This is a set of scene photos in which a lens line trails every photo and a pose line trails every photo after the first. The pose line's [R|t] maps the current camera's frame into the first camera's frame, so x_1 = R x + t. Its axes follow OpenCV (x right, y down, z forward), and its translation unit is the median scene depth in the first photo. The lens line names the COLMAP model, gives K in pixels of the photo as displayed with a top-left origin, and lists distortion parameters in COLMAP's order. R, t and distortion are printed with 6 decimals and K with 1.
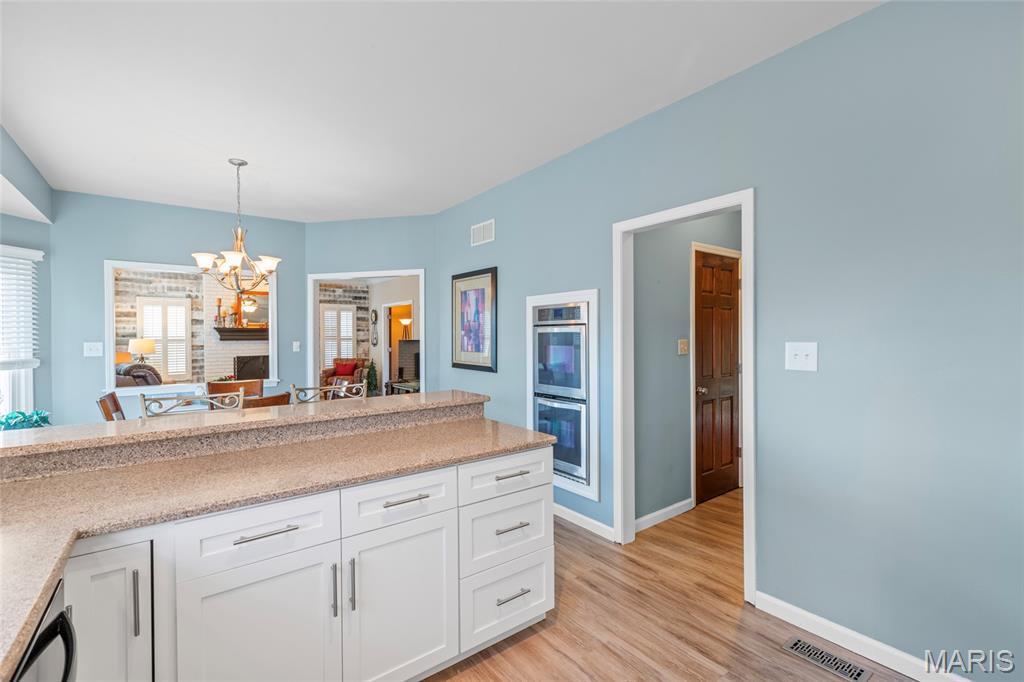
lens RADIAL K [[454.1, 0, 510.2], [0, 454.1, 338.2], [0, 0, 1]] dist [-0.000728, 0.000085]
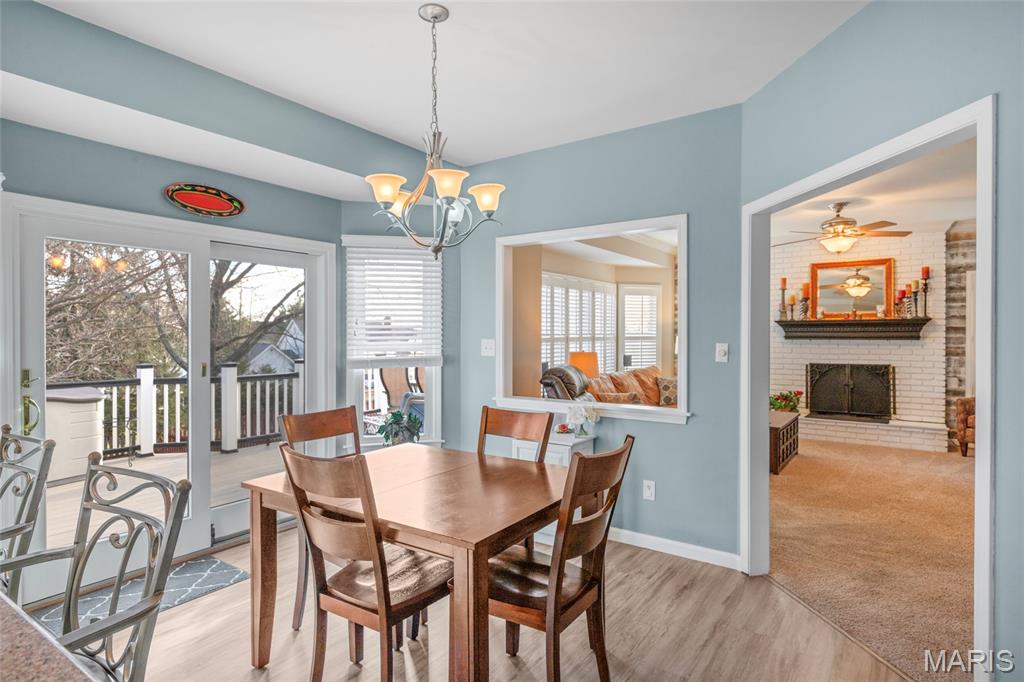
lens RADIAL K [[552.1, 0, 510.3], [0, 552.1, 338.2], [0, 0, 1]] dist [0.000260, -0.000479]
pose [[0.314406, 0.010591, -0.949230, 0.026911], [-0.006686, 0.999938, 0.008943, -0.001025], [0.949265, 0.003535, 0.314457, 0.338608]]
